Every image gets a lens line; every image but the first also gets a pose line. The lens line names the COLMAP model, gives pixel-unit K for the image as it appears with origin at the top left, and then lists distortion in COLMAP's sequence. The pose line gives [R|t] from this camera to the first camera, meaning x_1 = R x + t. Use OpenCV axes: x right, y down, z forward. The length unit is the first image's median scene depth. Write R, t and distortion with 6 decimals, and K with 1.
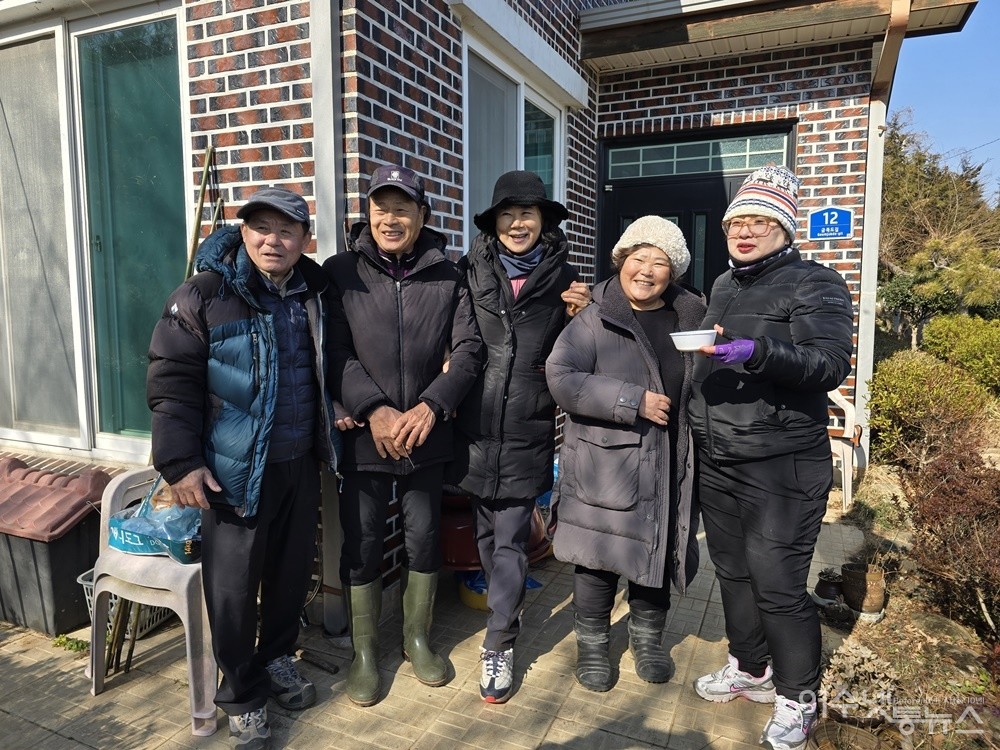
lens RADIAL K [[670.8, 0, 500.0], [0, 670.8, 375.0], [0, 0, 1]] dist [0.043319, -0.028595]
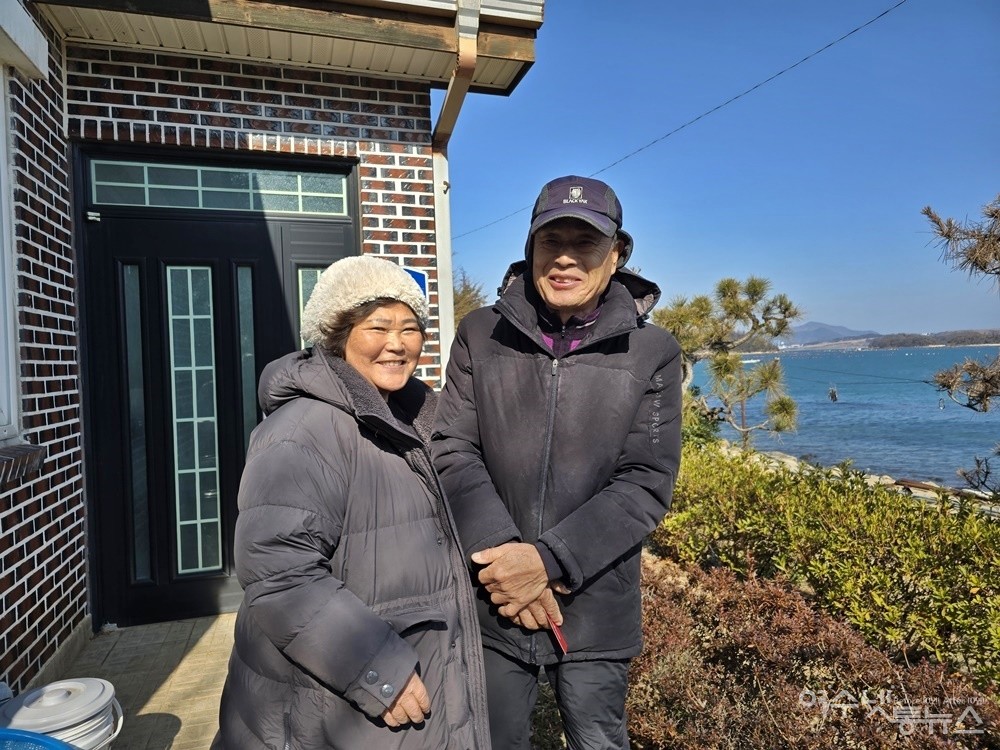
lens RADIAL K [[670.8, 0, 500.0], [0, 670.8, 375.0], [0, 0, 1]] dist [0.043319, -0.028595]
pose [[0.755061, -0.033157, 0.654815, 0.025081], [0.104499, 0.992040, -0.070264, -0.042597], [-0.647273, 0.121481, 0.752516, 0.301996]]
